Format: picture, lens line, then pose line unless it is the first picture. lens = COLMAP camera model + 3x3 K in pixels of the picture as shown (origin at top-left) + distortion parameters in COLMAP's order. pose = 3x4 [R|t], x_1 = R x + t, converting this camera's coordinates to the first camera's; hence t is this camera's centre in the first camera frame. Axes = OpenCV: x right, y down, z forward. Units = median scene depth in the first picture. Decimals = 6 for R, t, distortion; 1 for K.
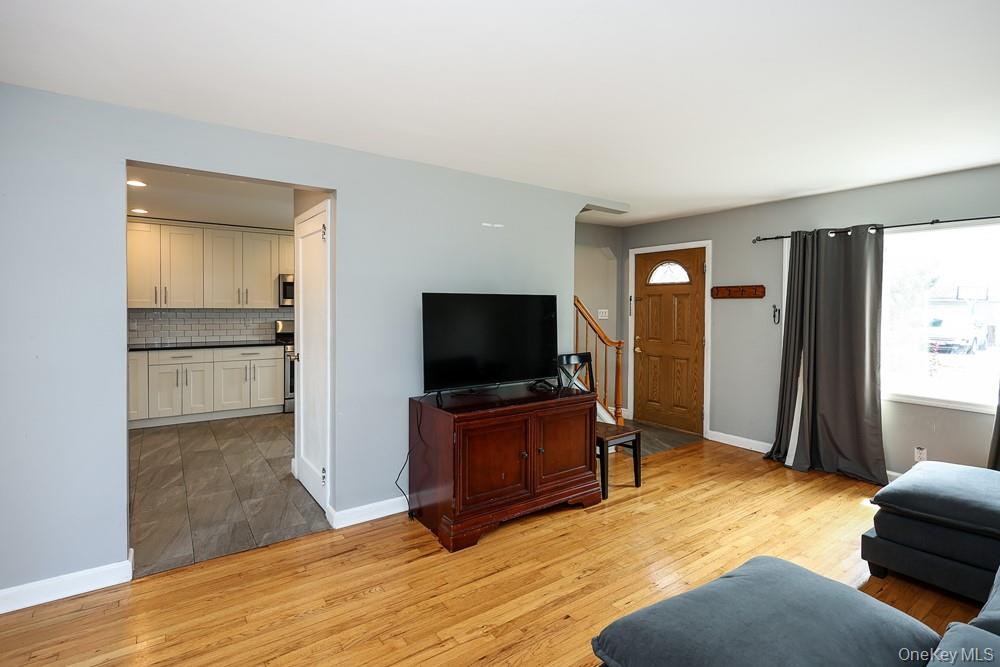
lens RADIAL K [[487.9, 0, 502.2], [0, 487.9, 315.0], [0, 0, 1]] dist [0.003147, -0.000830]
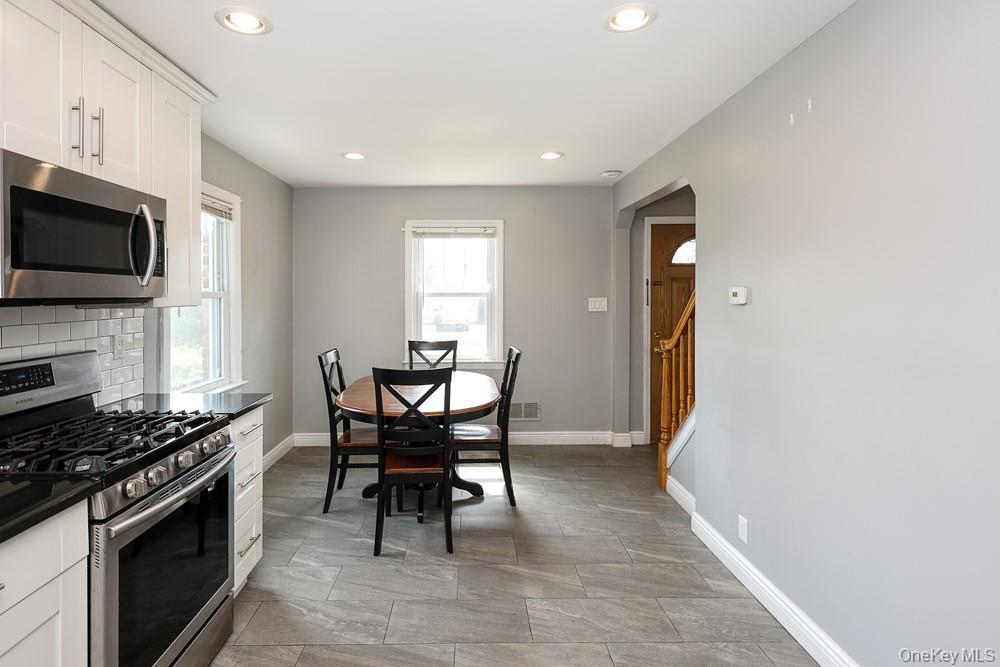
lens RADIAL K [[523.9, 0, 472.2], [0, 523.9, 295.9], [0, 0, 1]] dist [0.002740, 0.000668]
pose [[0.571906, -0.010899, 0.820247, -0.720912], [0.024306, 0.999698, -0.003663, -0.021937], [-0.819959, 0.022032, 0.571998, 0.992936]]
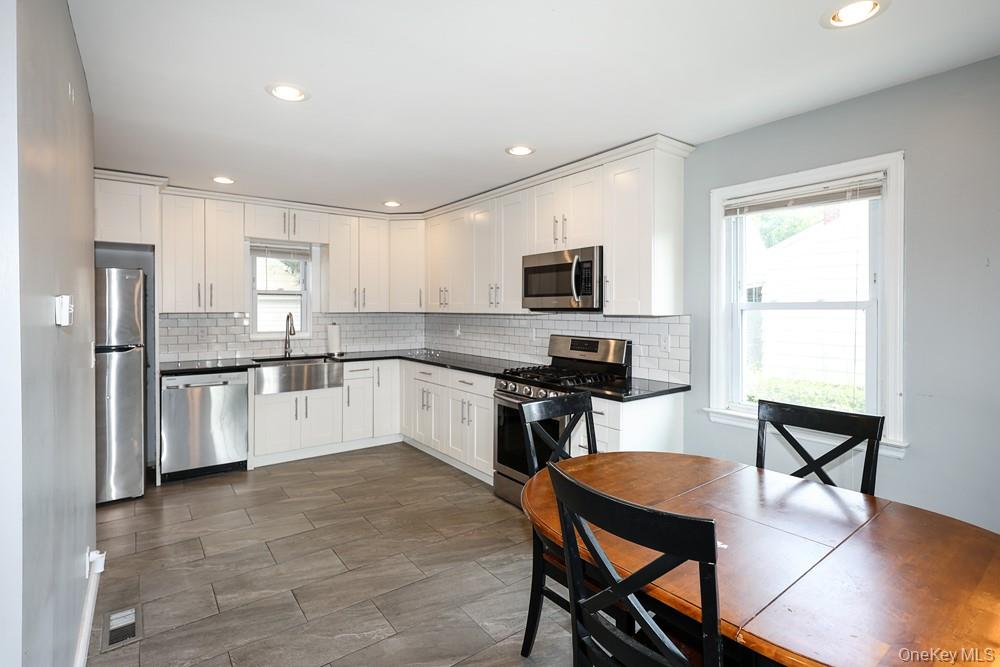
lens RADIAL K [[487.9, 0, 491.5], [0, 487.9, 307.4], [0, 0, 1]] dist [0.003147, -0.000830]
pose [[0.009418, -0.005221, -0.999942, 0.180952], [-0.017412, 0.999834, -0.005385, -0.023948], [0.999804, 0.017461, 0.009326, 1.329233]]
